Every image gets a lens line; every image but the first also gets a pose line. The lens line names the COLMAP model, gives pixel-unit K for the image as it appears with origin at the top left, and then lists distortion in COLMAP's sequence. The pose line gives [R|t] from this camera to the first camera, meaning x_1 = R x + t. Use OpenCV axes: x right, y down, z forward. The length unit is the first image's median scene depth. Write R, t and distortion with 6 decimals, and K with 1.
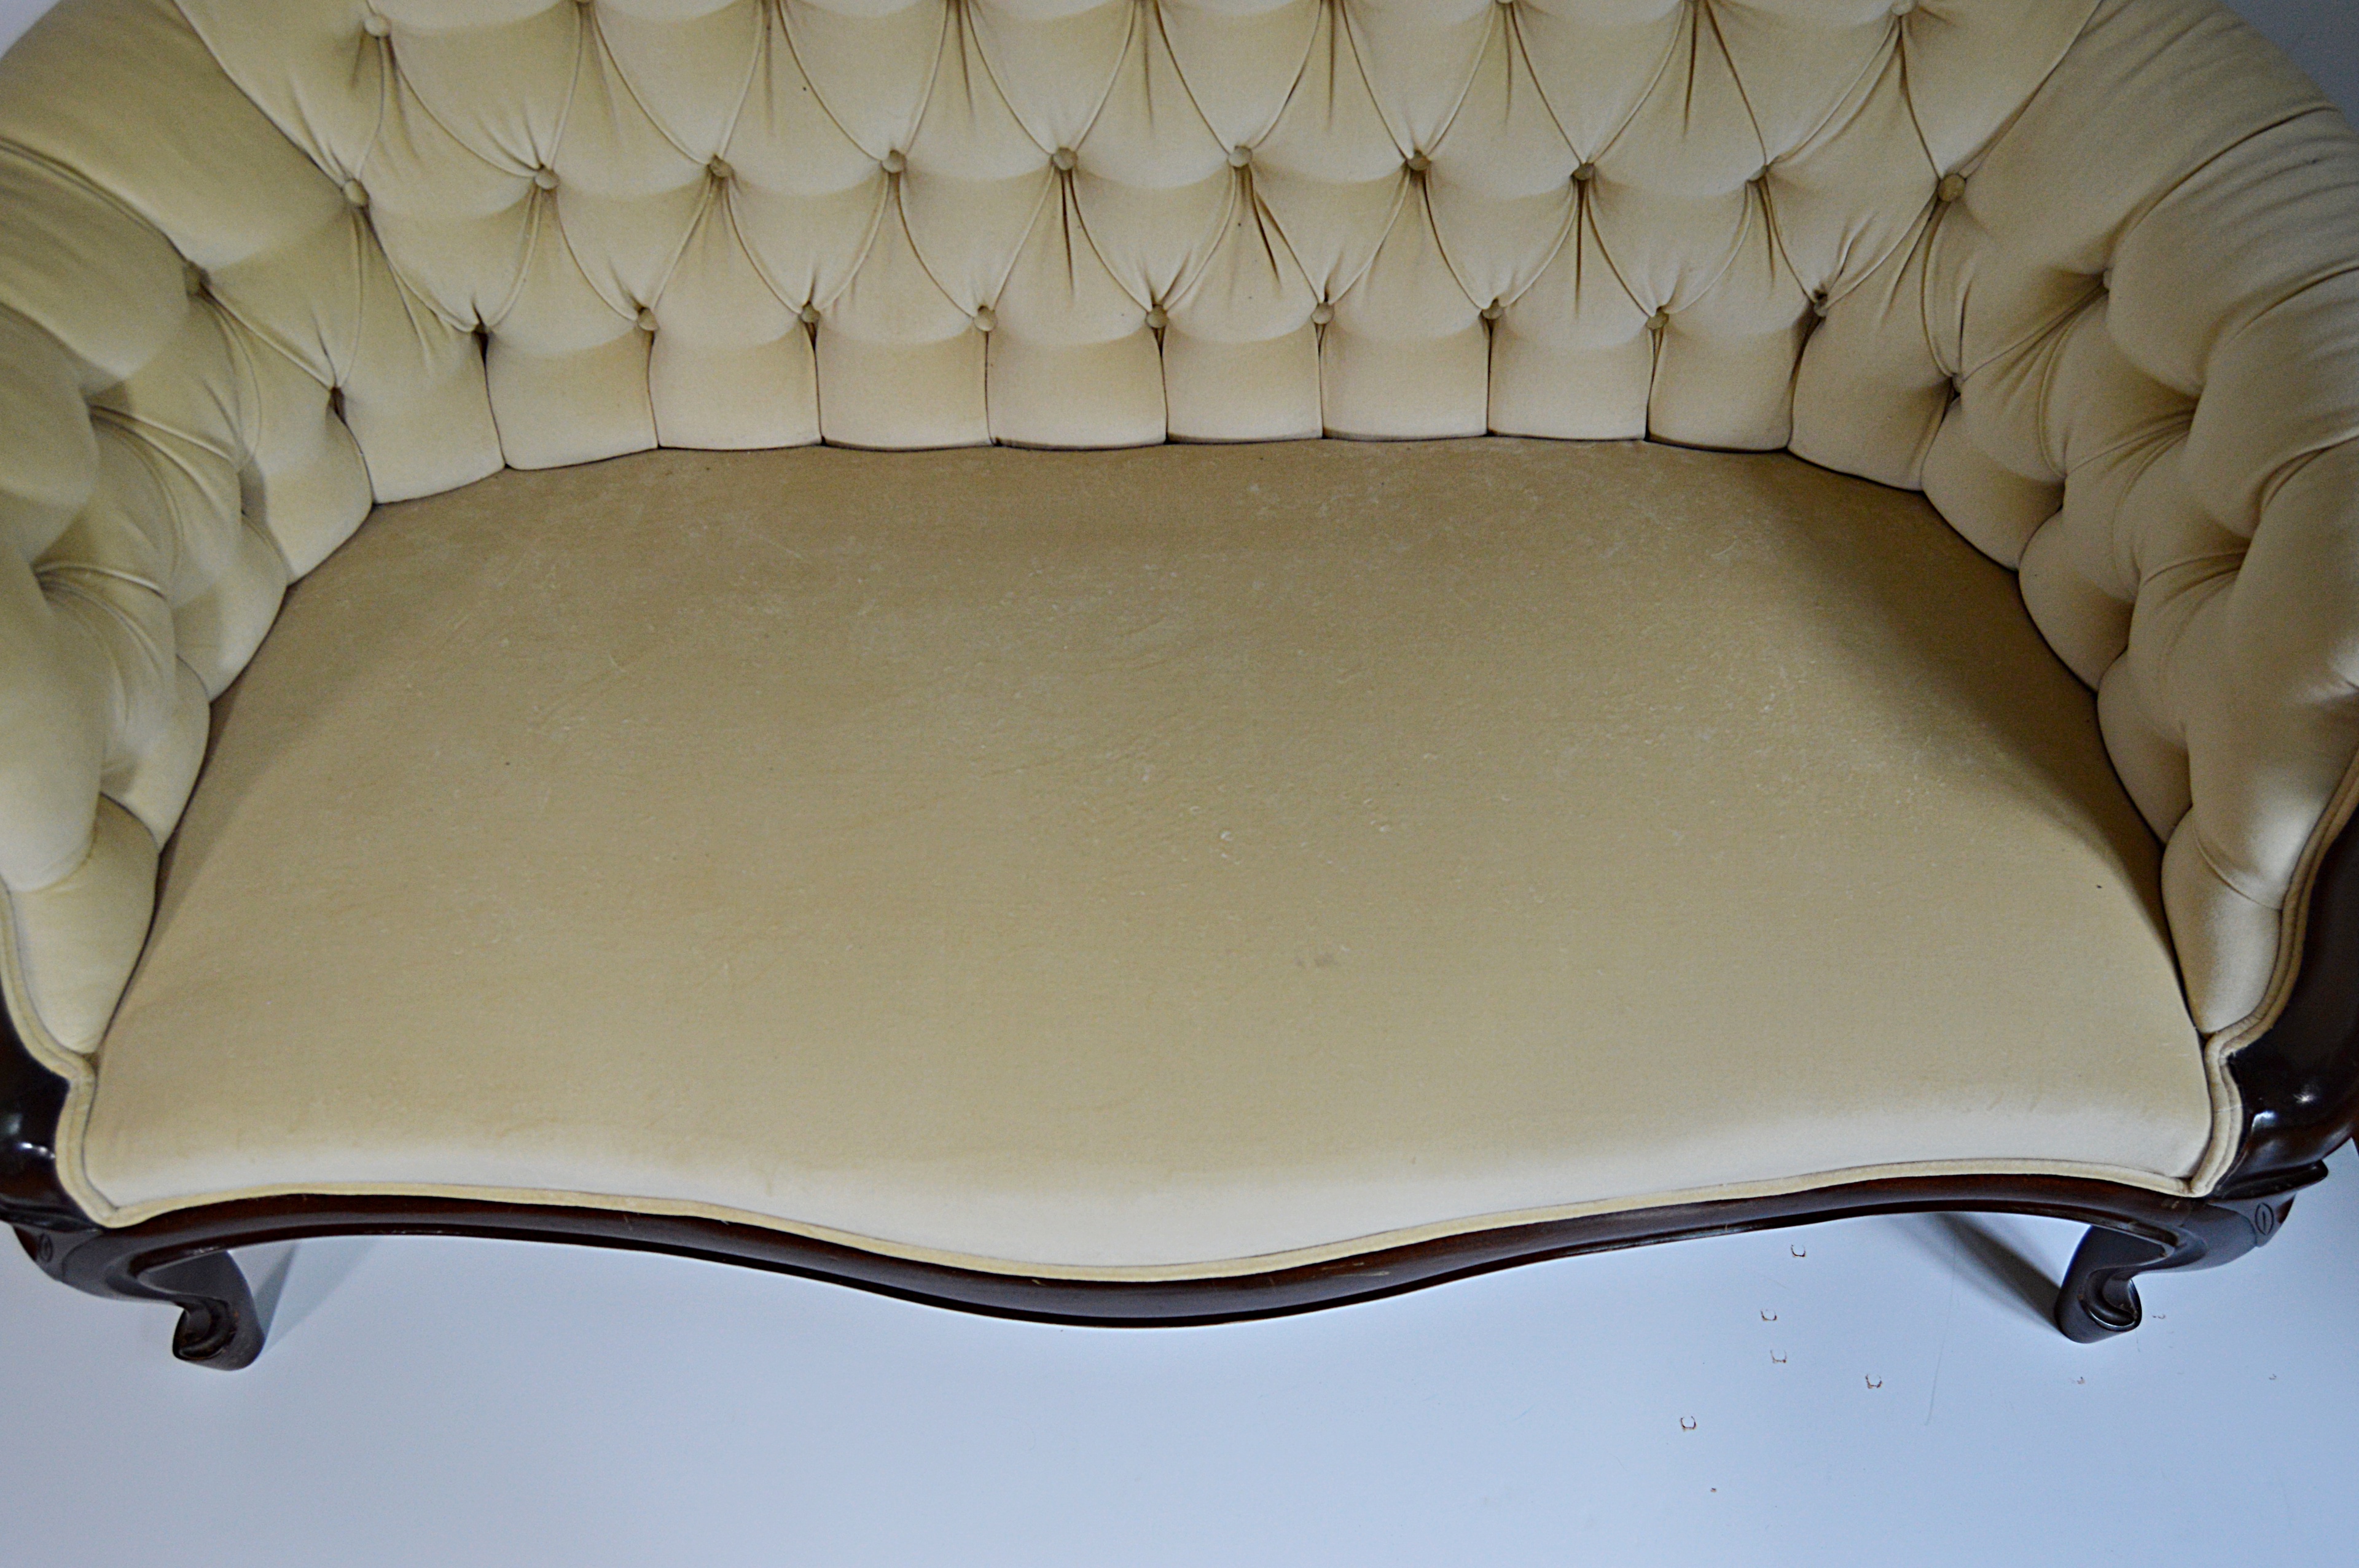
lens RADIAL K [[2117.6, 0, 1179.5], [0, 2117.6, 784.0], [0, 0, 1]] dist [-0.014395, -0.011383]
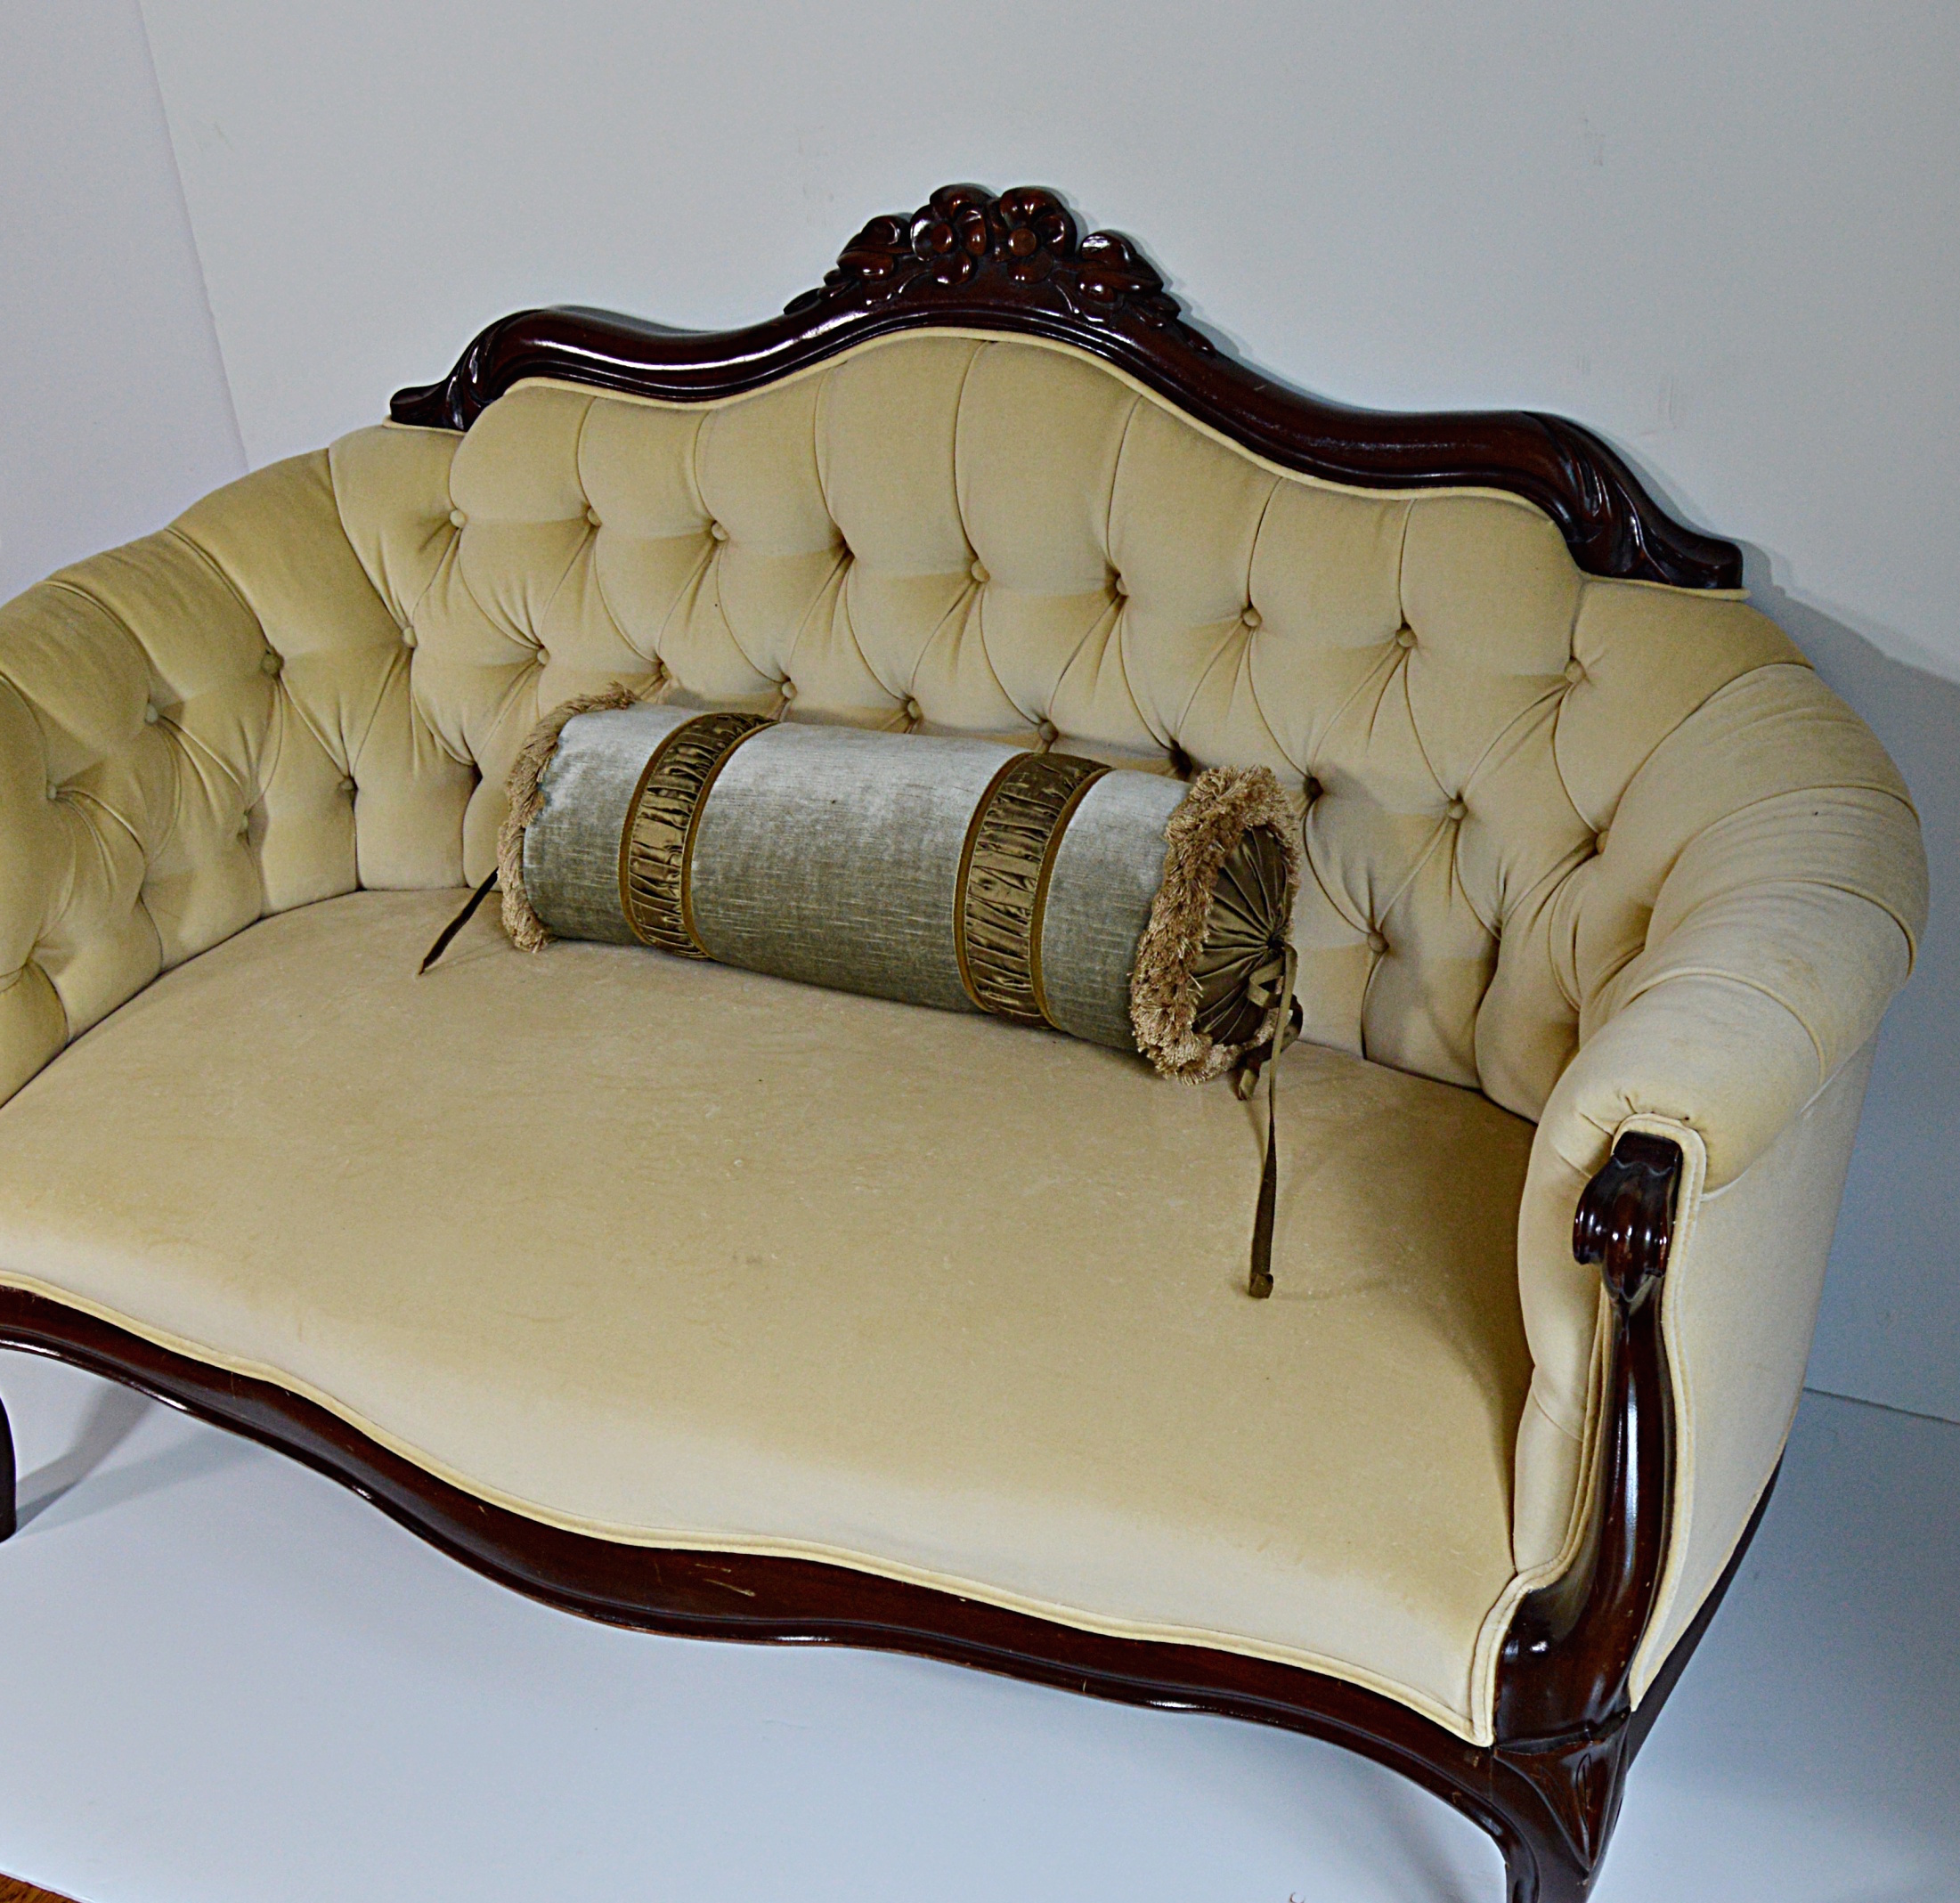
lens RADIAL K [[2874.4, 0, 976.9], [0, 2874.4, 1138.0], [0, 0, 1]] dist [-0.017397, 0.017293]
pose [[0.887928, 0.213304, -0.407535, 0.705998], [-0.339897, 0.901210, -0.268867, 0.355301], [0.309925, 0.377255, 0.872712, -0.321627]]
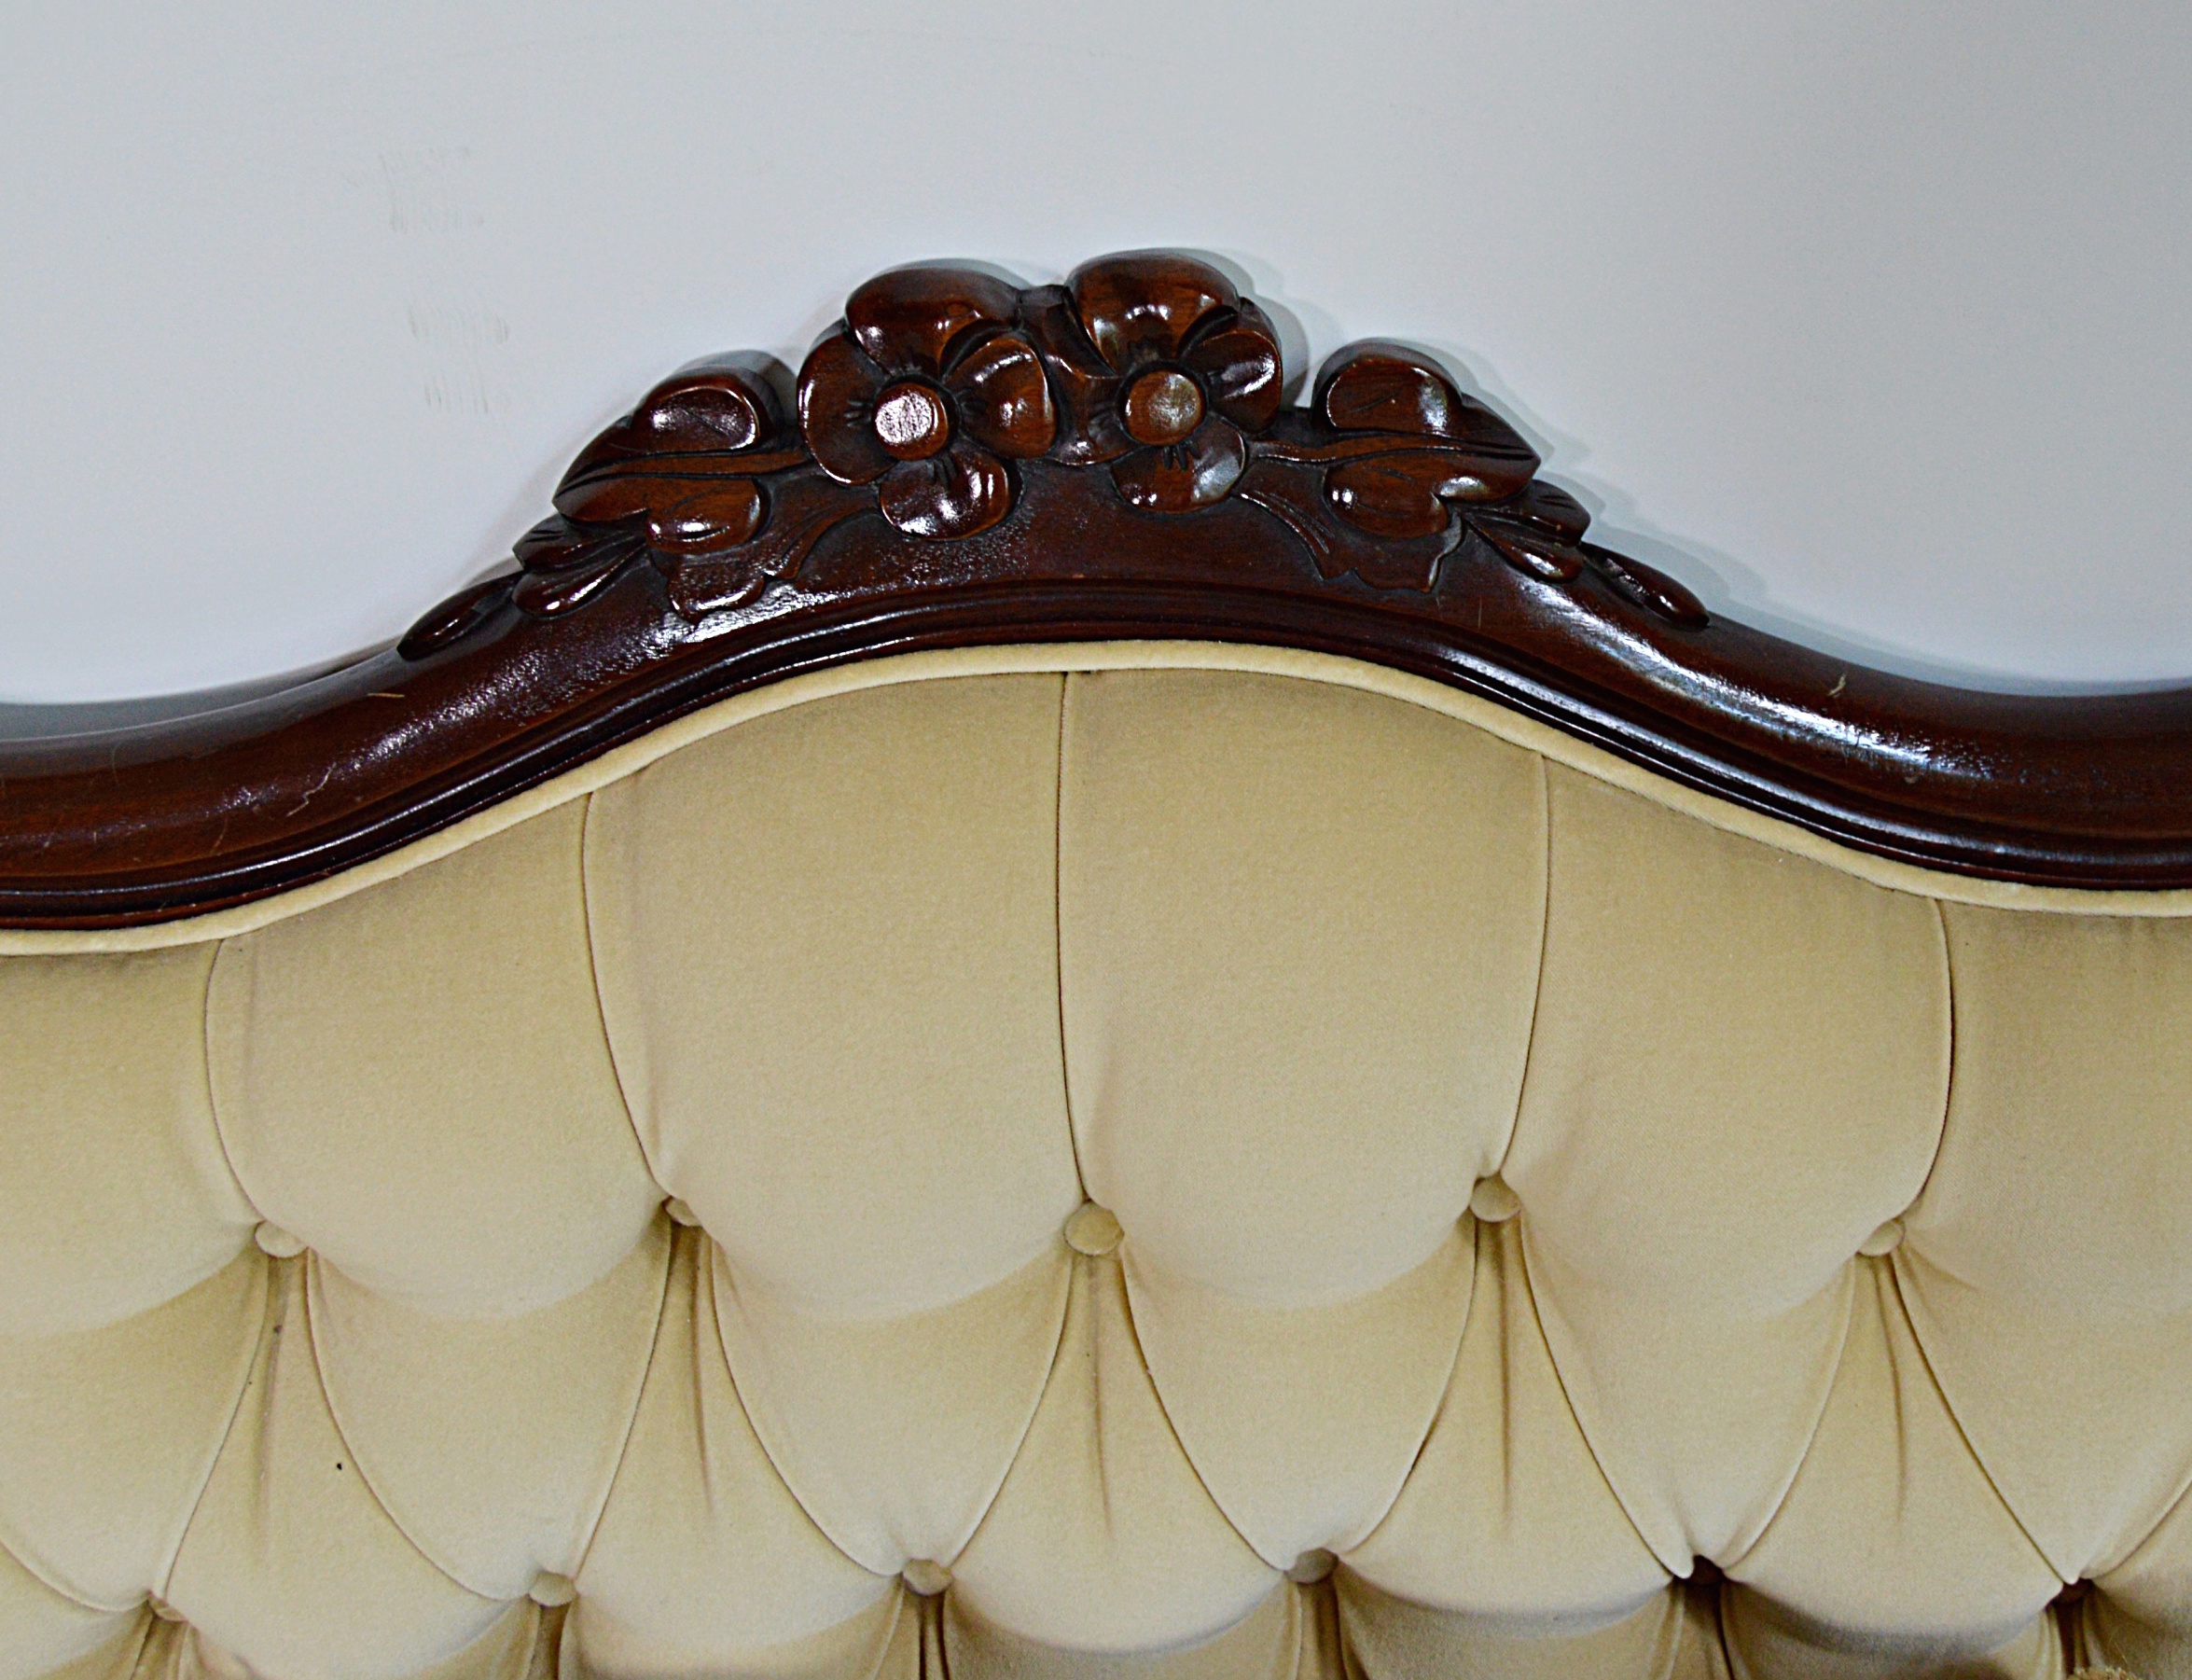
lens RADIAL K [[3008.4, 0, 1255.3], [0, 3008.4, 637.7], [0, 0, 1]] dist [-0.022088, 0.017057]
pose [[0.999898, -0.013861, -0.003349, 0.022118], [0.011215, 0.909443, -0.415678, -0.214035], [0.008807, 0.415598, 0.909506, 0.334338]]
